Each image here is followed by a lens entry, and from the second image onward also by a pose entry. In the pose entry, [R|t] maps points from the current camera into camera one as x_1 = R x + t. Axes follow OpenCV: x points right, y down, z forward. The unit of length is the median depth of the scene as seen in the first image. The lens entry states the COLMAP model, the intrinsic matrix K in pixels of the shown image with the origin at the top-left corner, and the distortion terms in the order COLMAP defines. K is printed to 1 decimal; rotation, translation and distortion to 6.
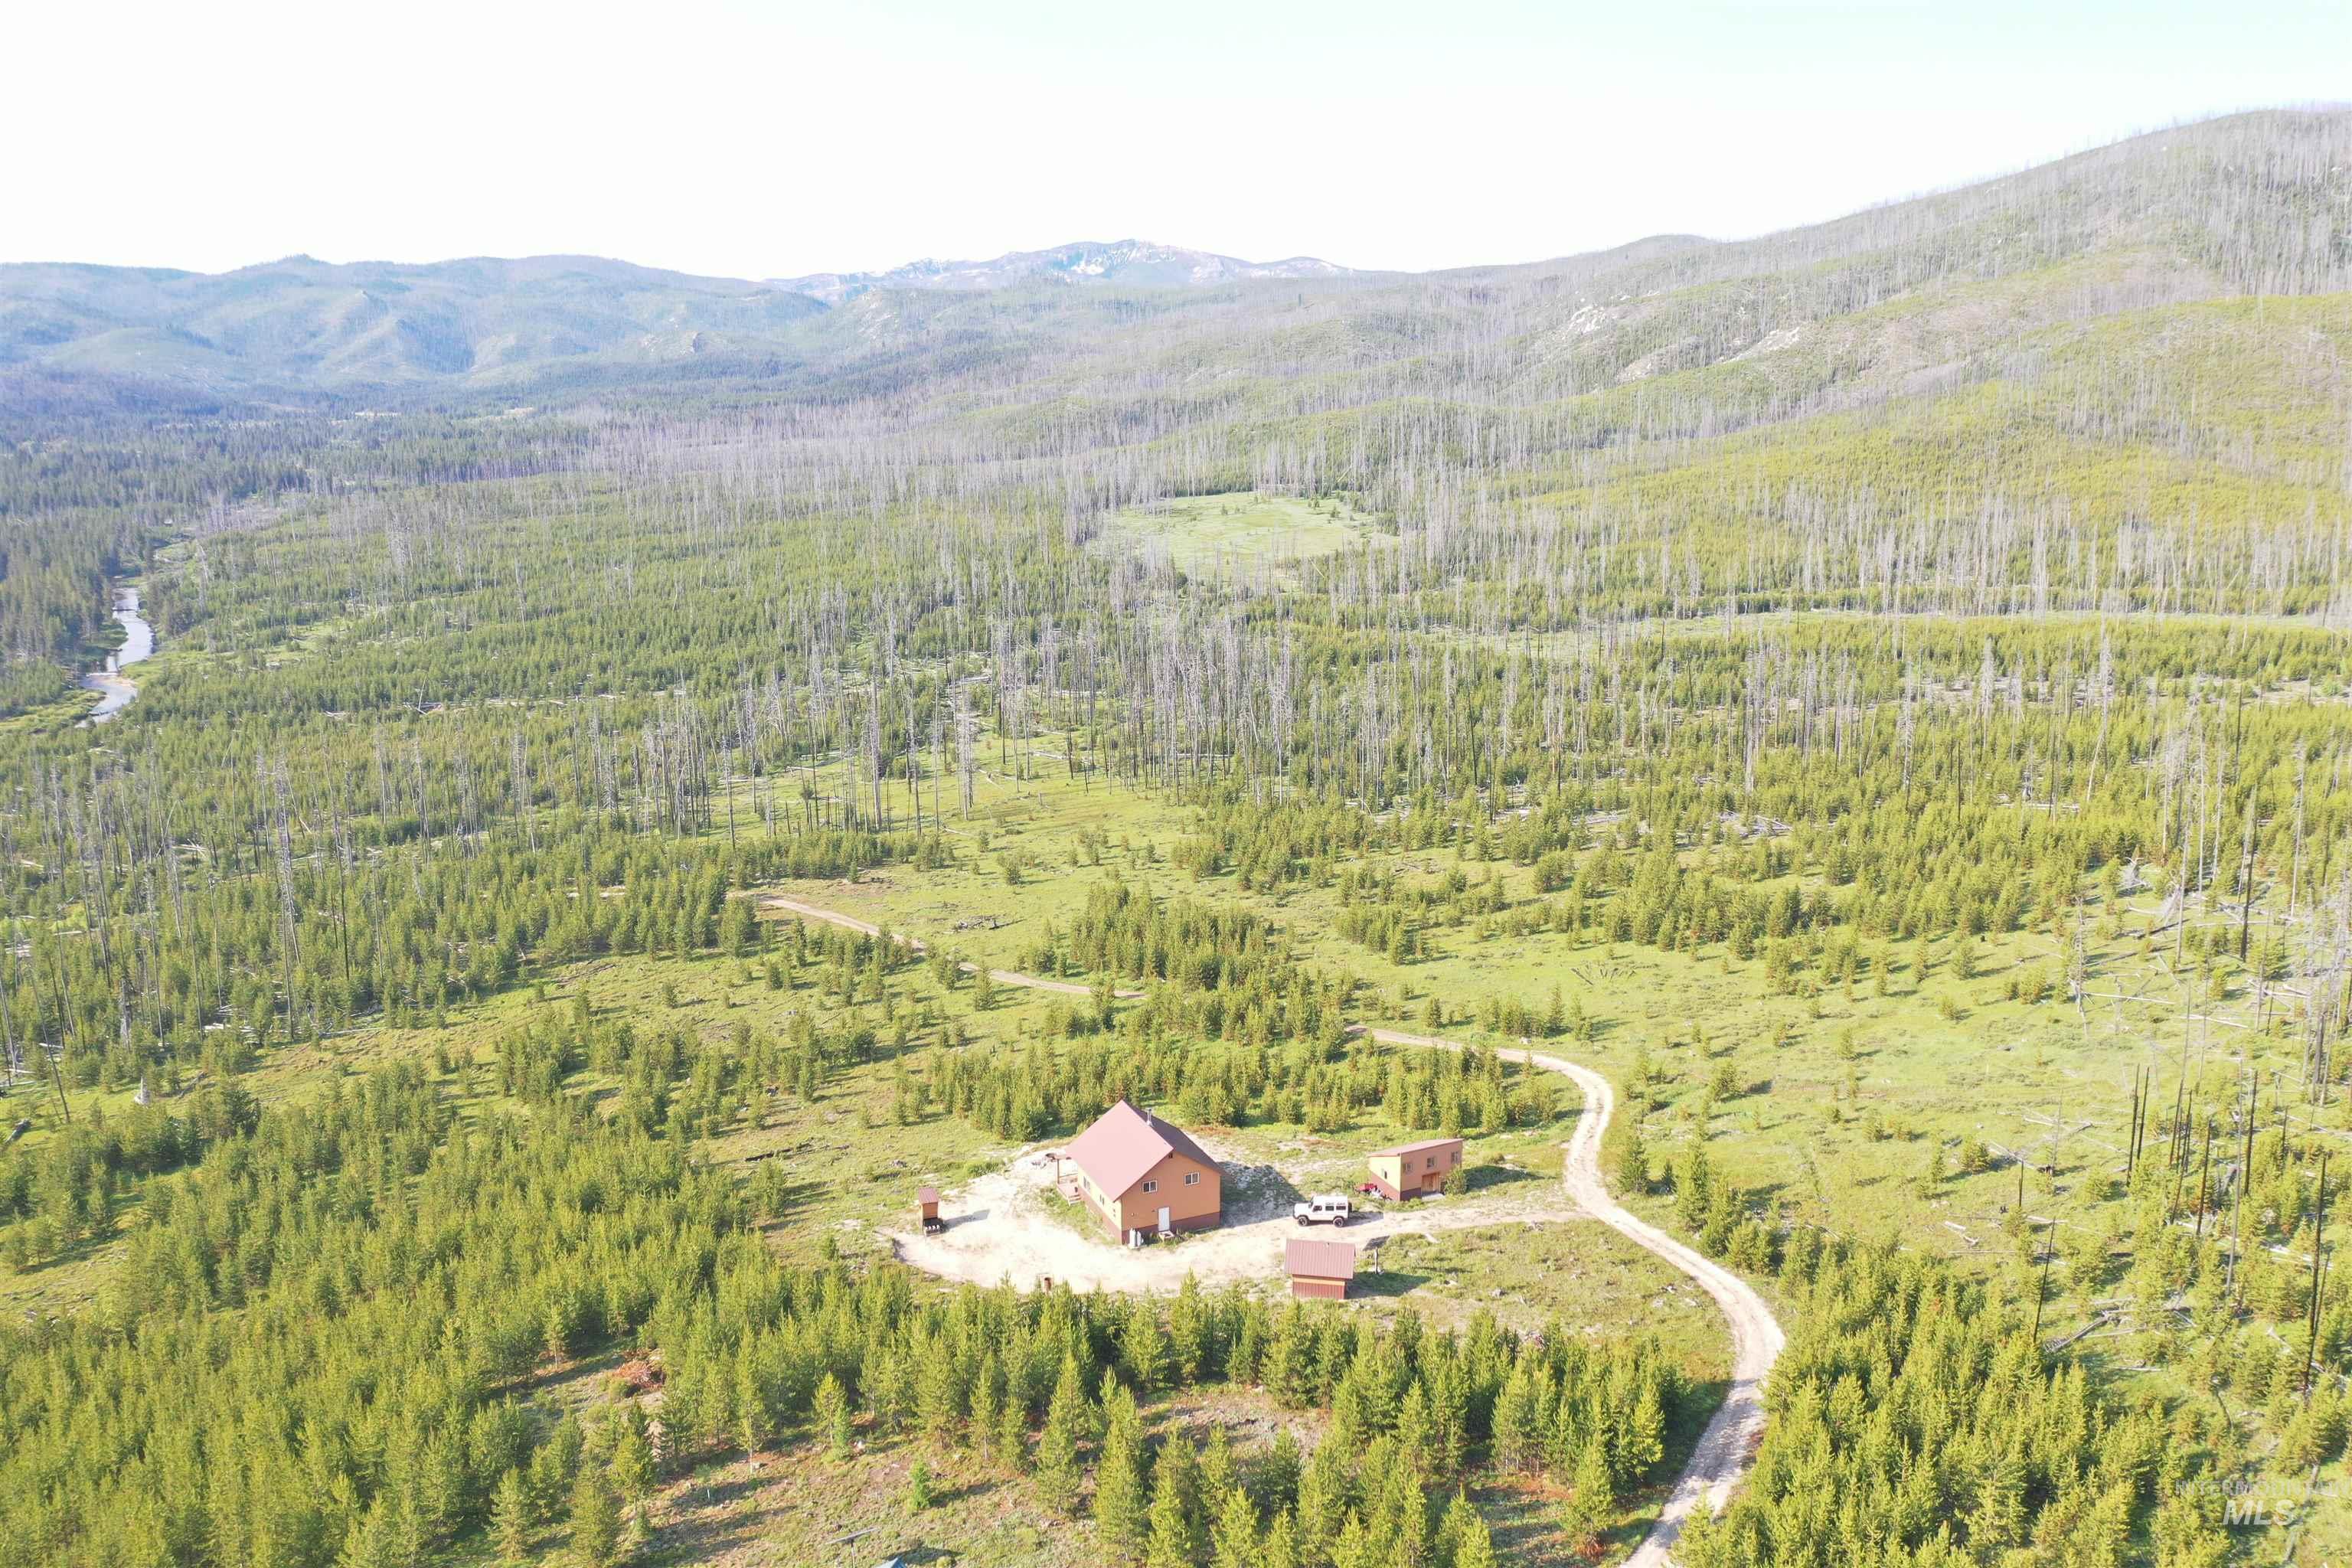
lens RADIAL K [[1850.6, 0, 1176.0], [0, 1850.6, 784.0], [0, 0, 1]] dist [-0.001898, -0.001059]
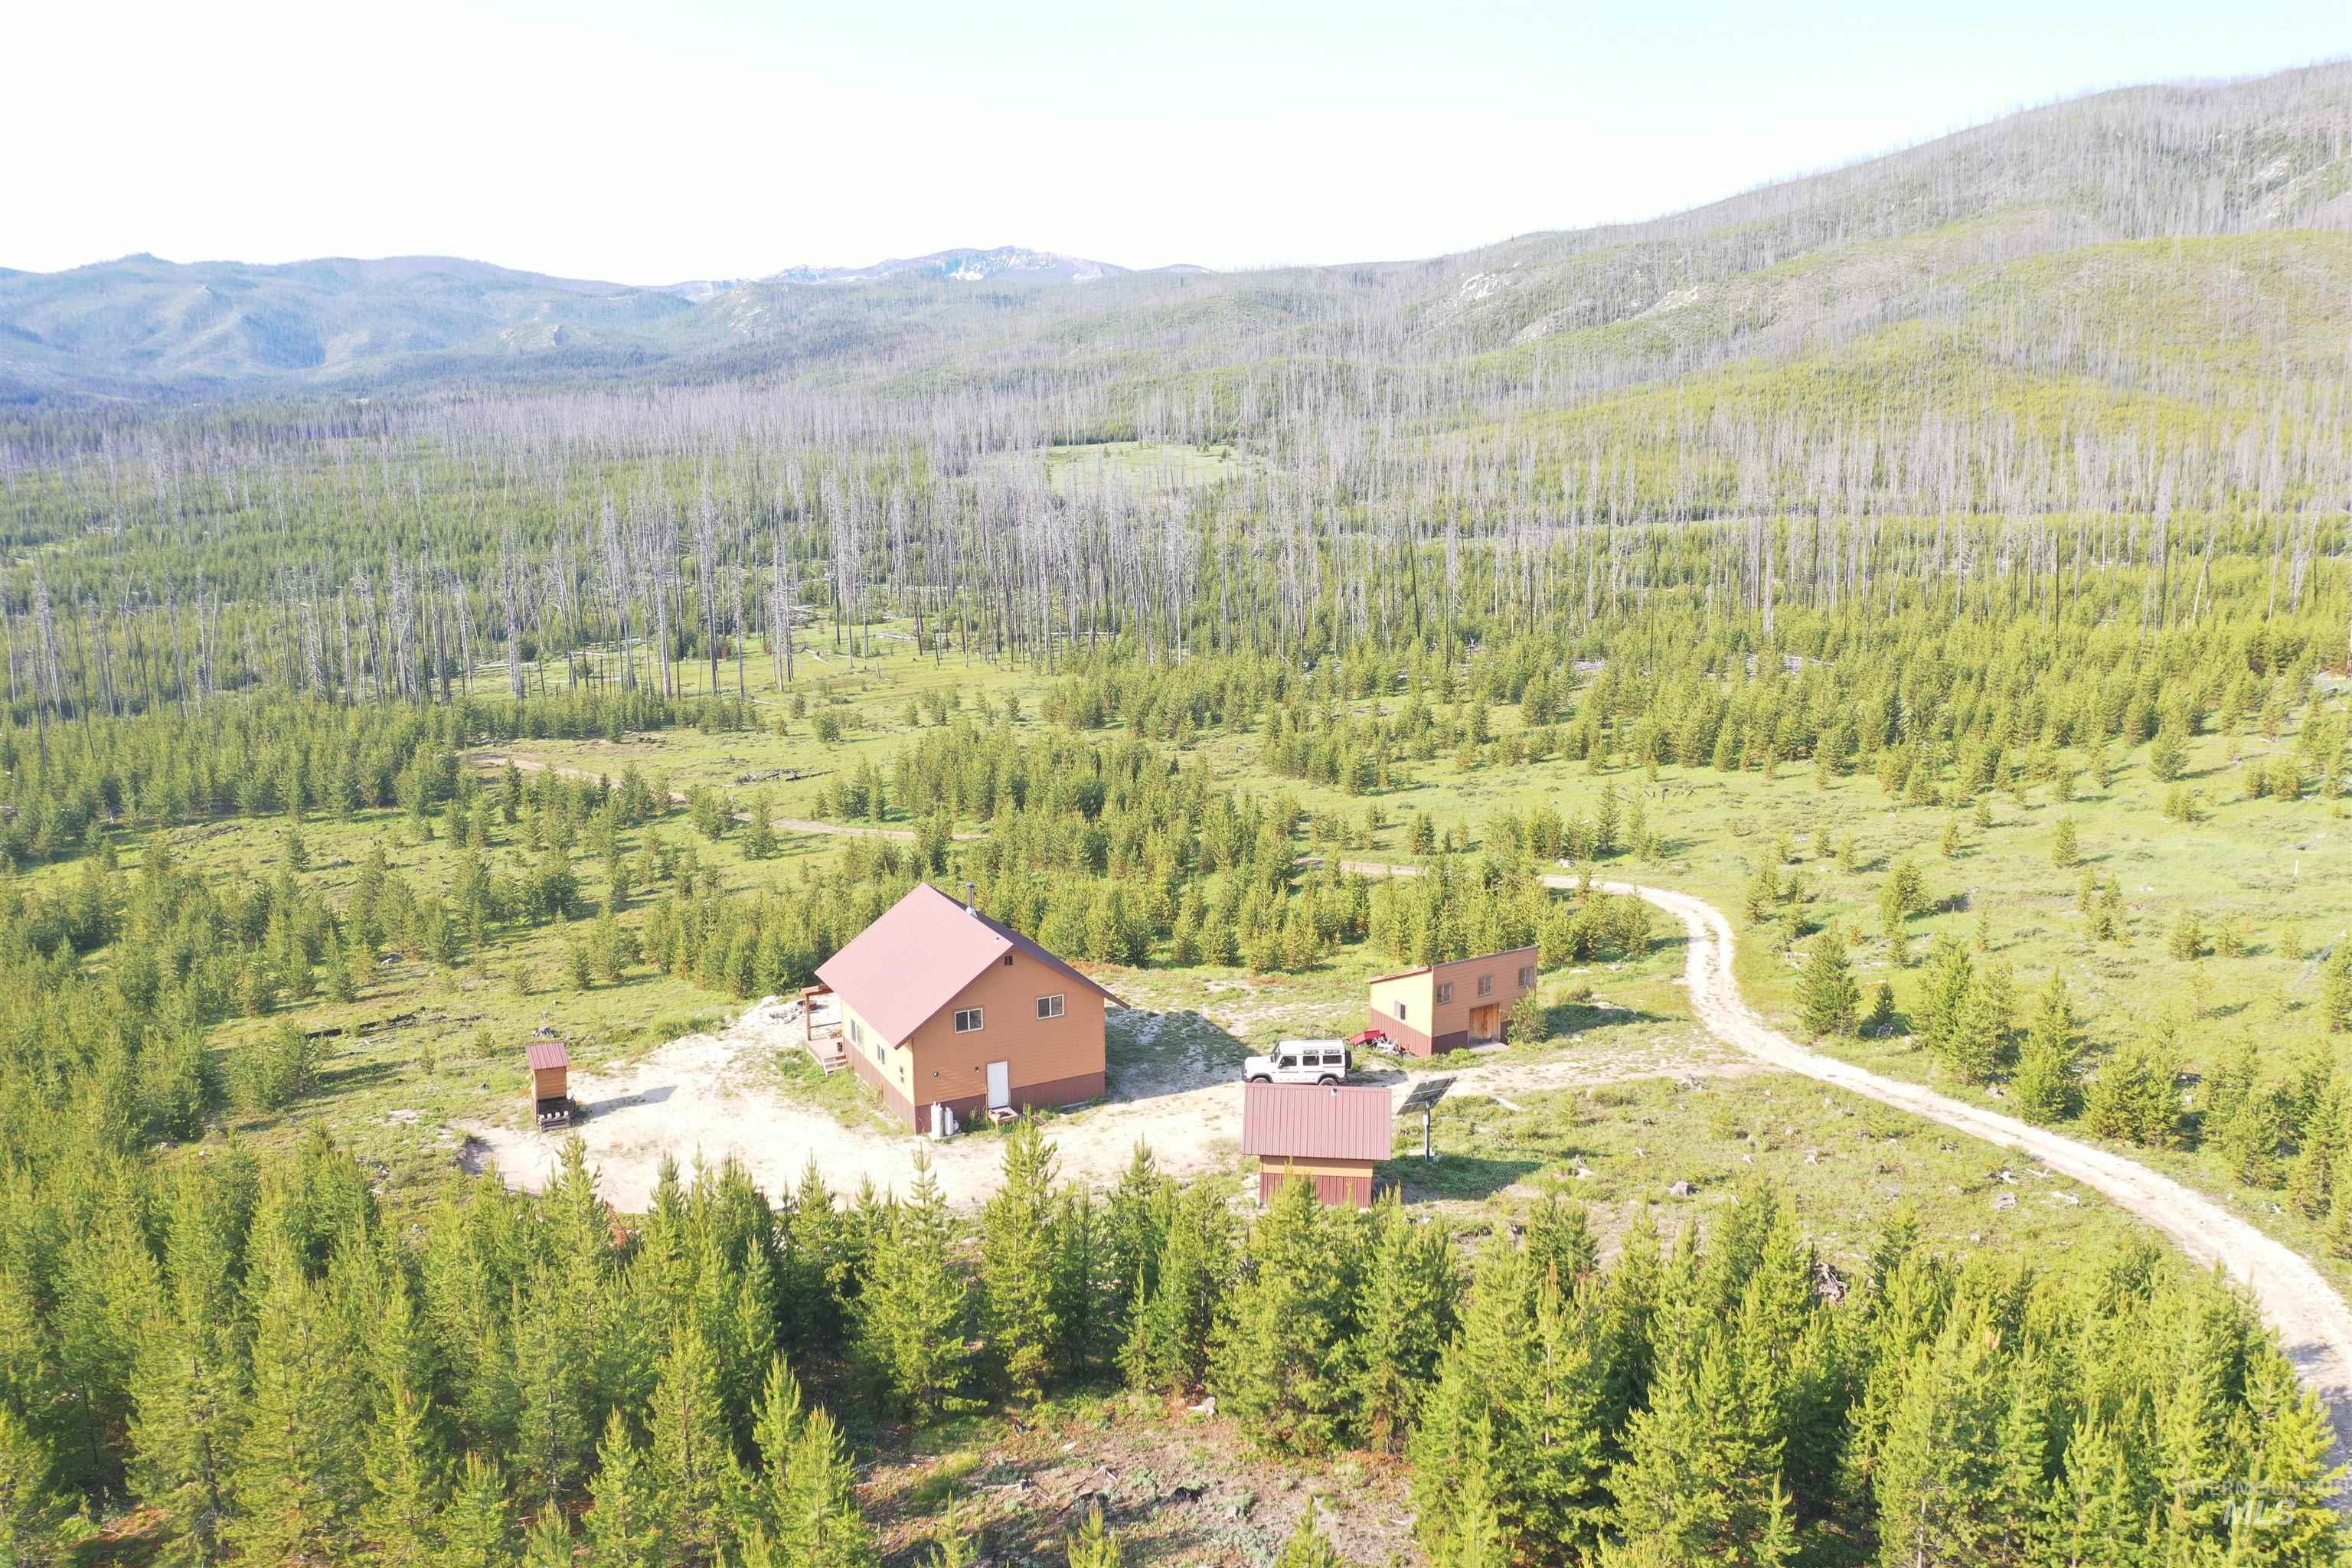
lens RADIAL K [[1850.6, 0, 1176.0], [0, 1850.6, 784.0], [0, 0, 1]] dist [-0.001898, -0.001059]
pose [[0.998045, -0.013063, 0.061124, 0.007935], [0.013518, 0.999884, -0.007039, 0.095436], [-0.061024, 0.007851, 0.998105, 0.293326]]
